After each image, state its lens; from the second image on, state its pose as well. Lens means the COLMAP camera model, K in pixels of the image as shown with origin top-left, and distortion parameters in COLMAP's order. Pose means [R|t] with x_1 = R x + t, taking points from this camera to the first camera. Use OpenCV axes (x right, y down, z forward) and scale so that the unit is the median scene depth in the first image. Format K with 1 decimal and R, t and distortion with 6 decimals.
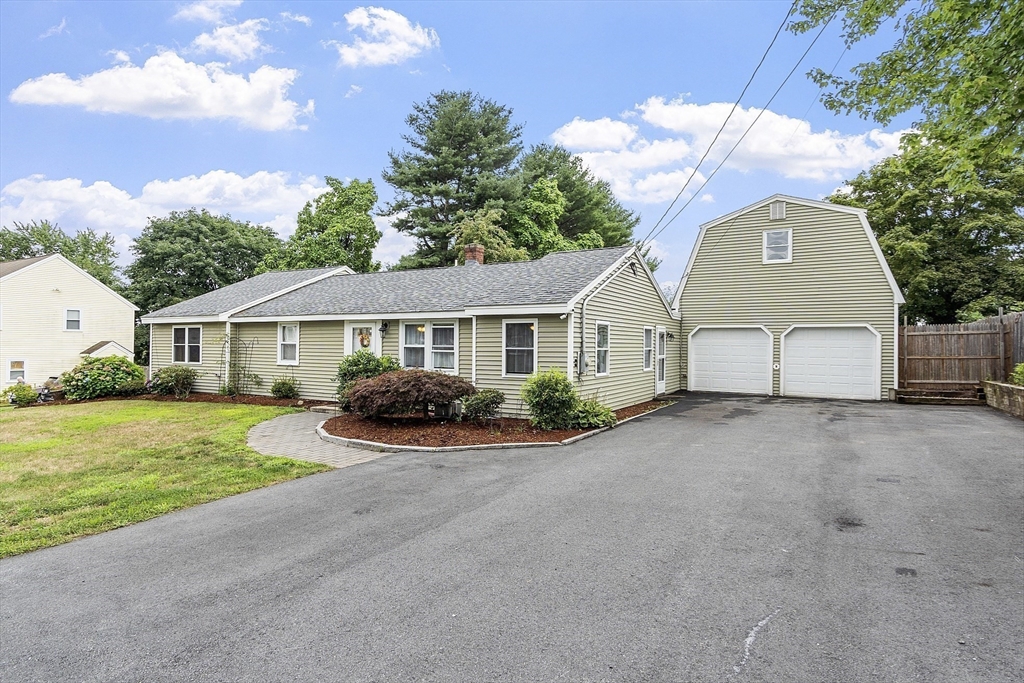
lens RADIAL K [[565.0, 0, 512.0], [0, 565.0, 341.5], [0, 0, 1]] dist [-0.000297, 0.000026]
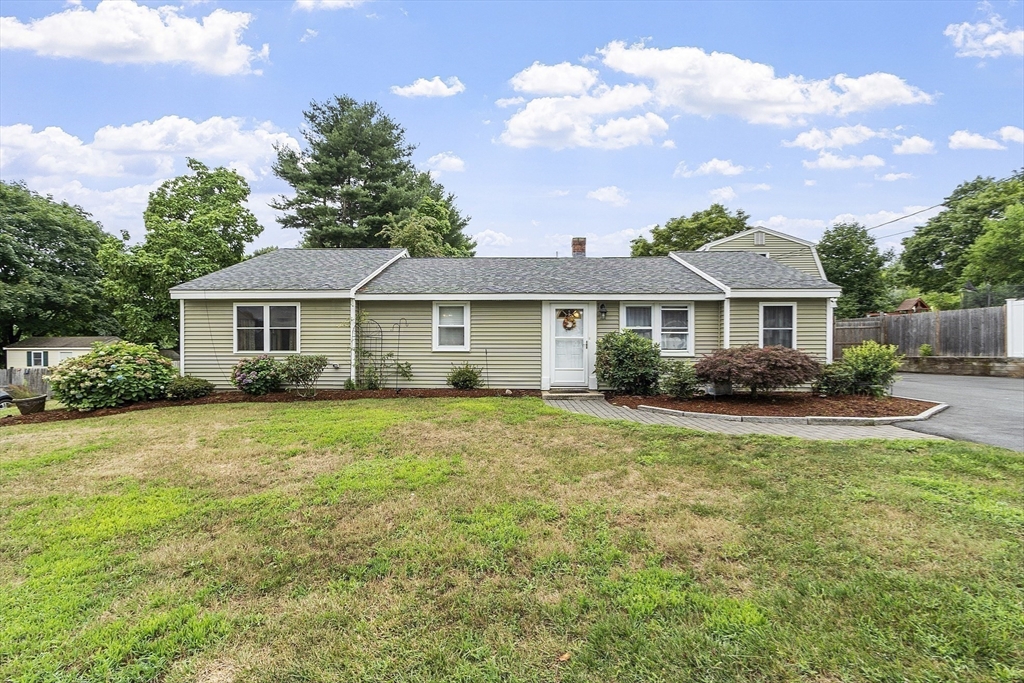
lens RADIAL K [[447.3, 0, 506.7], [0, 447.3, 349.2], [0, 0, 1]] dist [-0.000021, 0.000082]
pose [[0.880533, -0.005435, 0.473954, -0.597493], [0.001561, 0.999962, 0.008565, 0.030404], [-0.473983, -0.006802, 0.880508, 0.326215]]
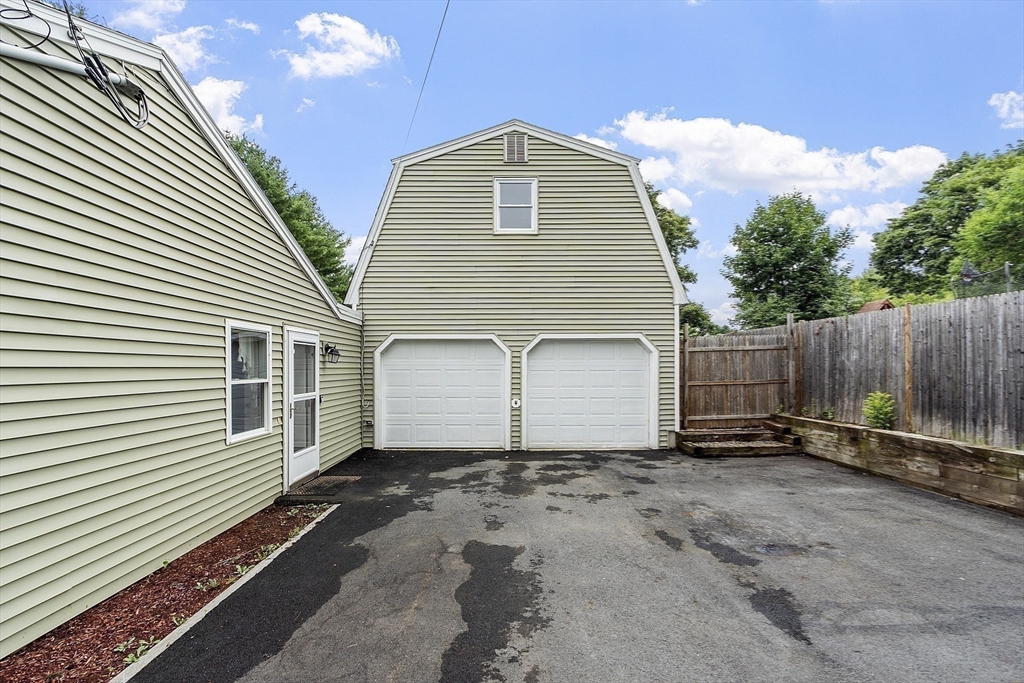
lens RADIAL K [[453.3, 0, 510.7], [0, 453.3, 366.5], [0, 0, 1]] dist [-0.000261, -0.000230]
pose [[0.863882, -0.010037, 0.503594, 0.216919], [0.008445, 0.999950, 0.005444, 0.002033], [-0.503624, -0.000450, 0.863923, 0.580583]]
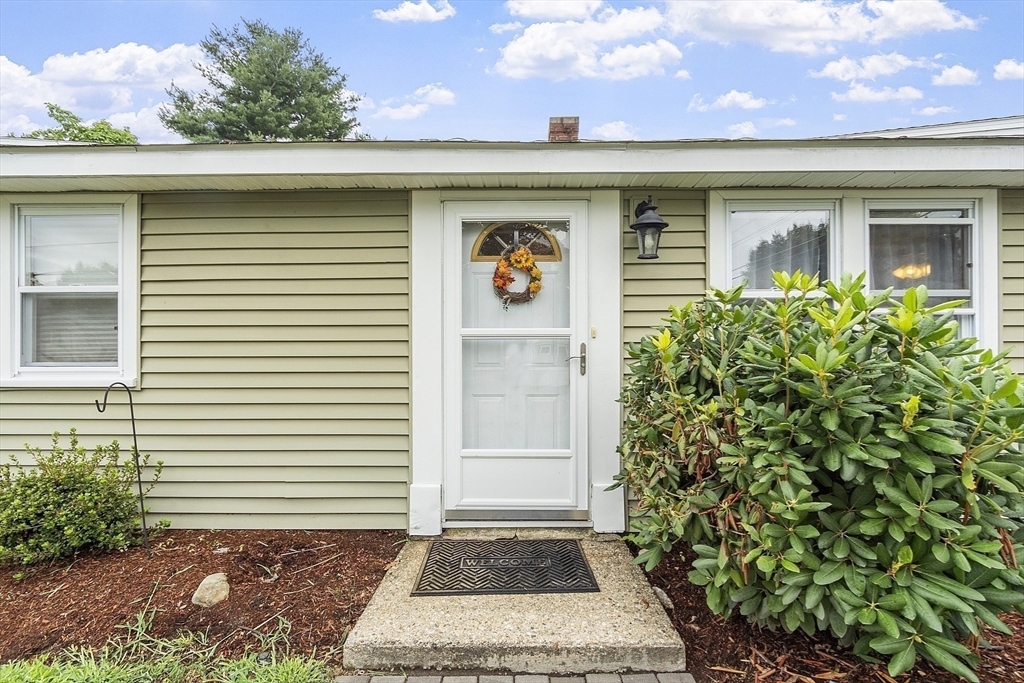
lens RADIAL K [[450.9, 0, 508.8], [0, 450.9, 349.8], [0, 0, 1]] dist [0.003092, 0.000382]
pose [[0.871606, -0.003001, 0.490198, -0.305136], [0.005952, 0.999972, -0.004462, 0.026945], [-0.490171, 0.006807, 0.871600, 0.696274]]
